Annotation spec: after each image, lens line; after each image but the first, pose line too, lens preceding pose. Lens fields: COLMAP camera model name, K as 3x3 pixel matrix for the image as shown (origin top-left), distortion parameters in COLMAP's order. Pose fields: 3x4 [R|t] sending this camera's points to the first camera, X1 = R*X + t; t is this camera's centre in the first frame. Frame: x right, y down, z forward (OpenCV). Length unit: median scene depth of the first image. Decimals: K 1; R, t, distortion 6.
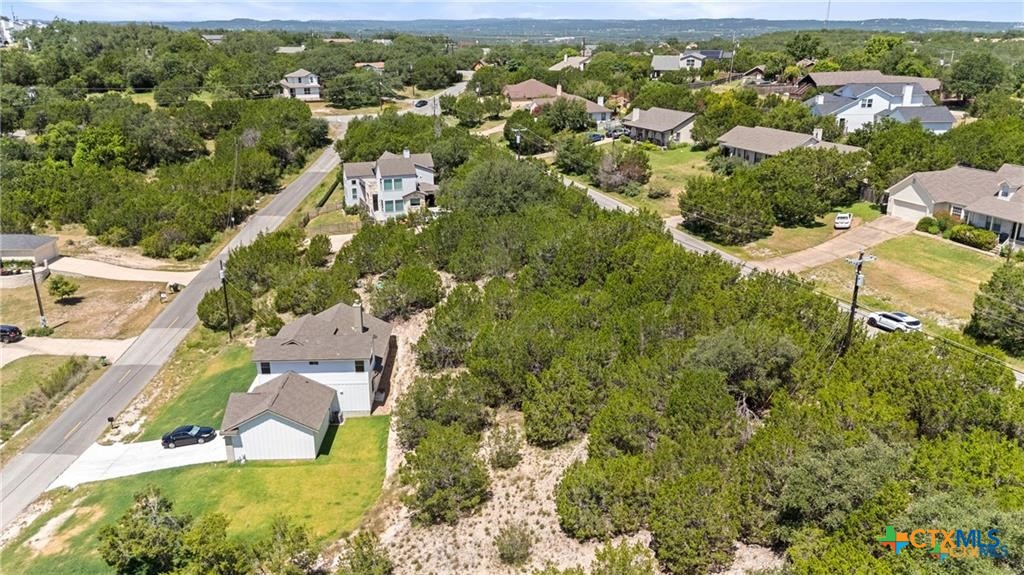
lens RADIAL K [[768.0, 0, 512.0], [0, 768.0, 287.5], [0, 0, 1]] dist [0.069374, -0.069756]
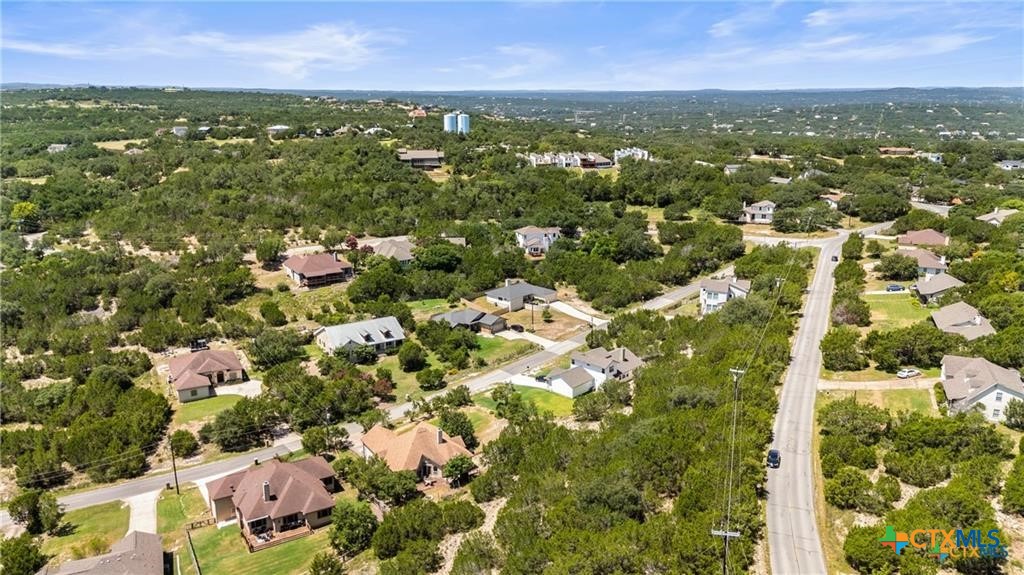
lens RADIAL K [[768.0, 0, 512.0], [0, 768.0, 287.5], [0, 0, 1]] dist [0.069374, -0.069756]
pose [[0.707313, 0.182108, -0.683041, 0.724944], [-0.231428, 0.972653, 0.019671, -0.081150], [0.667944, 0.144161, 0.730115, -0.599784]]
